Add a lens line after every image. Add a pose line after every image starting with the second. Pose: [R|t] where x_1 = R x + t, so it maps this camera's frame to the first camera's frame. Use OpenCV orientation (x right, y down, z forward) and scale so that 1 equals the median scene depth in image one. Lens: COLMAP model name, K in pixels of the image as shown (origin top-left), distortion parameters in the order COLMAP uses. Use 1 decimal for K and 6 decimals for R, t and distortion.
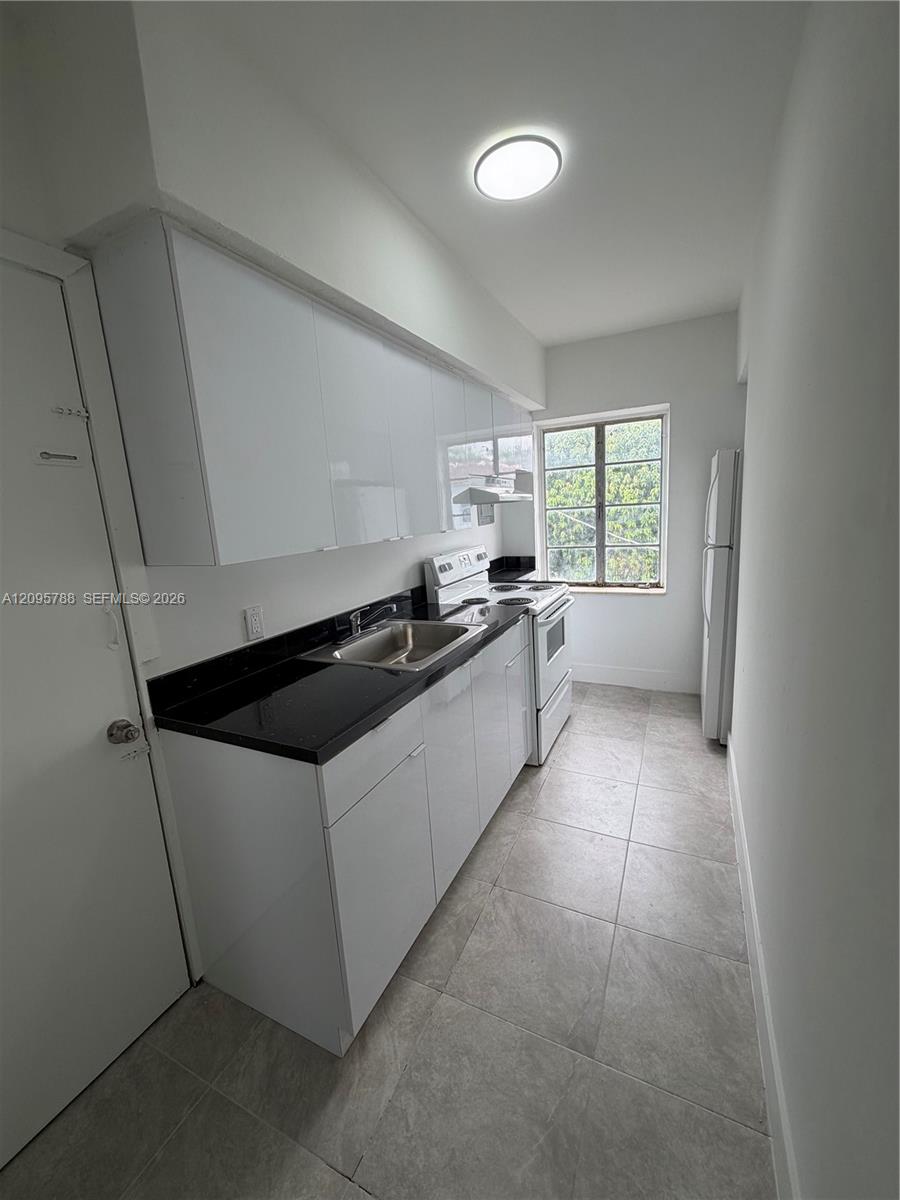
lens RADIAL K [[476.6, 0, 450.0], [0, 476.6, 600.0], [0, 0, 1]] dist [0.001996, 0.000015]
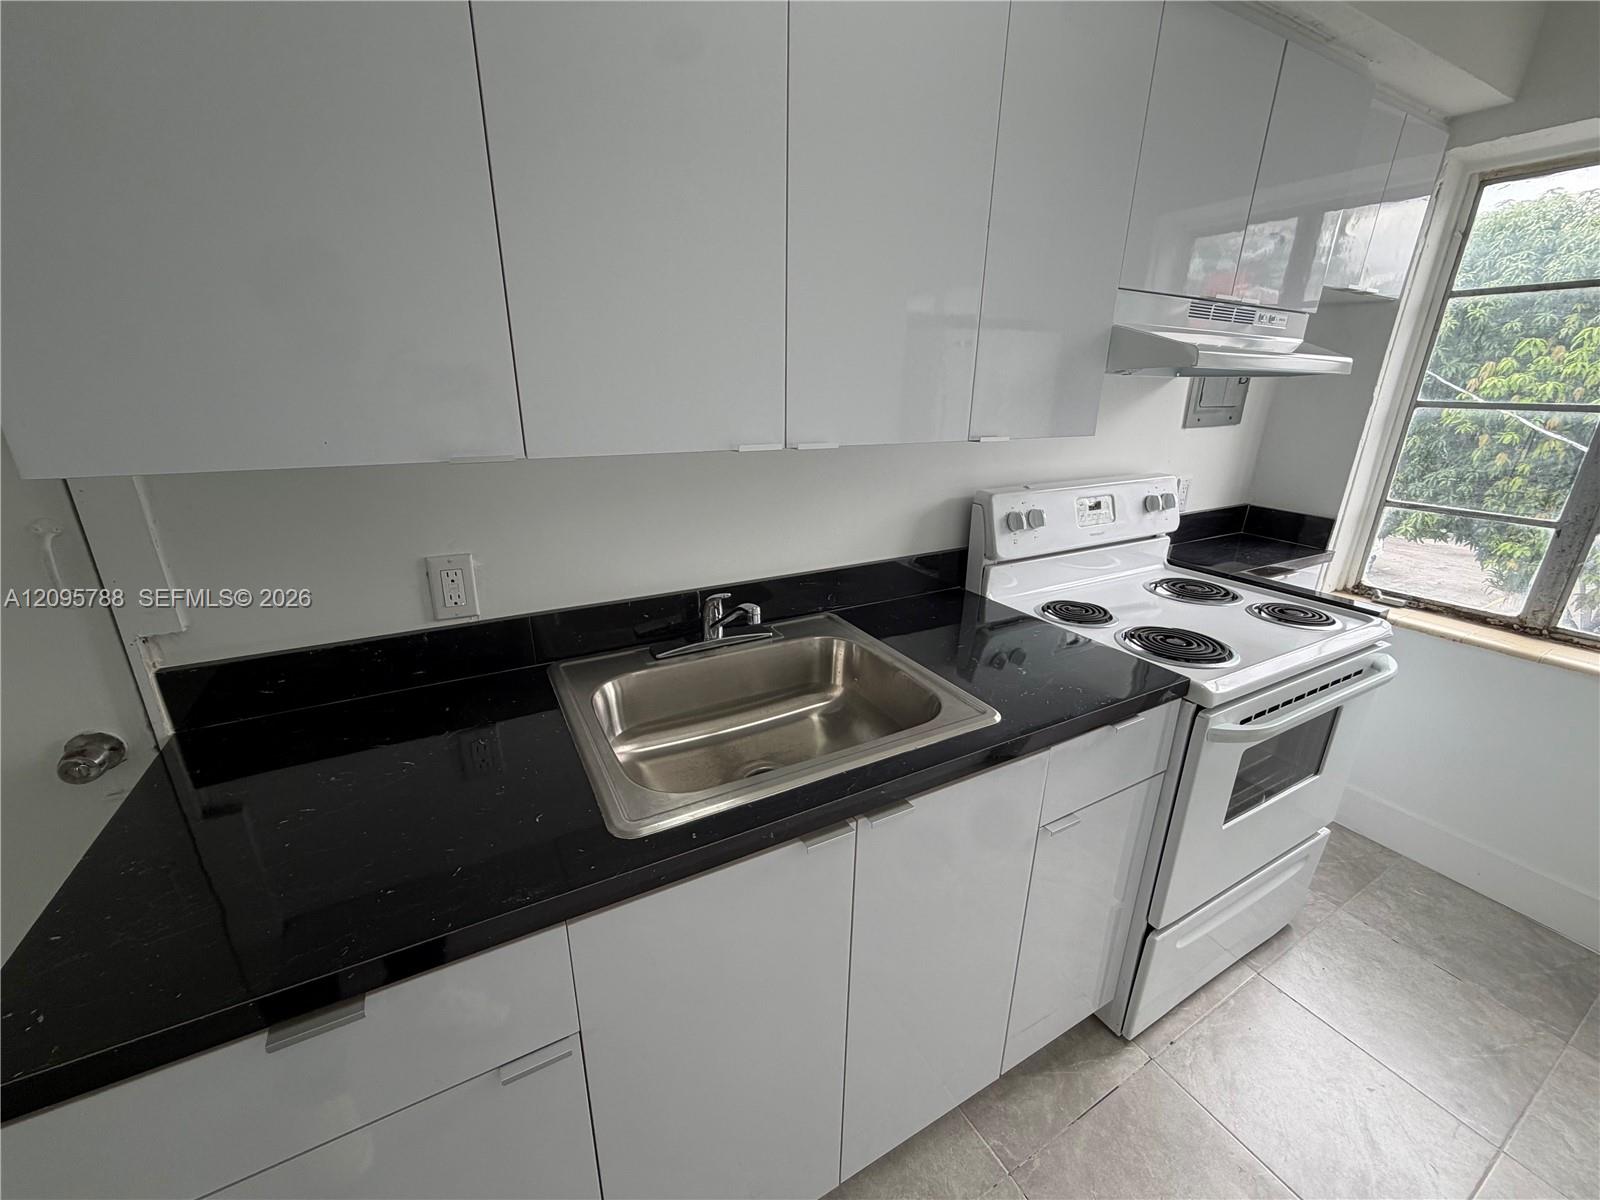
lens RADIAL K [[635.4, 0, 800.0], [0, 635.4, 600.0], [0, 0, 1]] dist [0.001996, 0.000015]
pose [[0.819165, 0.253915, -0.514291, 0.141110], [-0.168904, 0.963701, 0.206765, -0.084244], [0.548124, -0.082509, 0.832318, 0.405417]]
